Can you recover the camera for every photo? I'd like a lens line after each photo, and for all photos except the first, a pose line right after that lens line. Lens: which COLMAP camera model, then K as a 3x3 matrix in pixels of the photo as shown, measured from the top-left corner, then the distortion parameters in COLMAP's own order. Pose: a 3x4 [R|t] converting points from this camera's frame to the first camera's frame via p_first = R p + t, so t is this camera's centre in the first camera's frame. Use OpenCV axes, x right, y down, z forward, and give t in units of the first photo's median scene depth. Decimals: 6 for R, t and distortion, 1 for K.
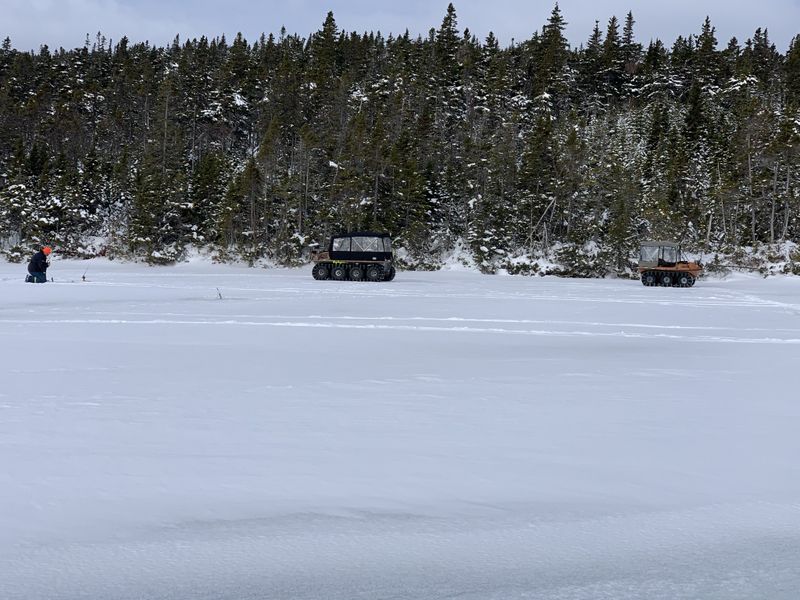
lens RADIAL K [[1282.0, 0, 400.0], [0, 1282.0, 300.0], [0, 0, 1]] dist [0.011851, 0.053297]
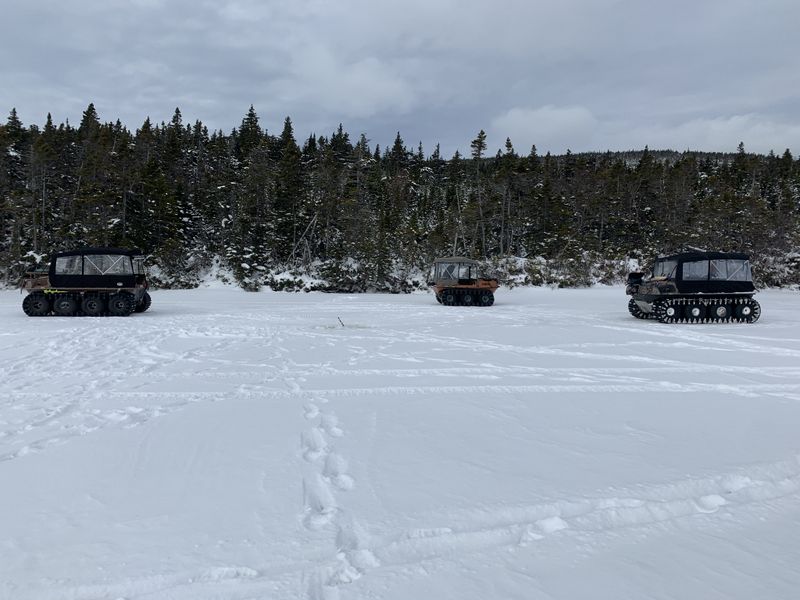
lens RADIAL K [[564.2, 0, 395.8], [0, 564.2, 288.2], [0, 0, 1]] dist [-0.002097, -0.002765]
pose [[0.914265, -0.030934, 0.403934, -0.005033], [0.025973, 0.999505, 0.017757, -0.027303], [-0.404283, -0.005743, 0.914616, 0.553519]]
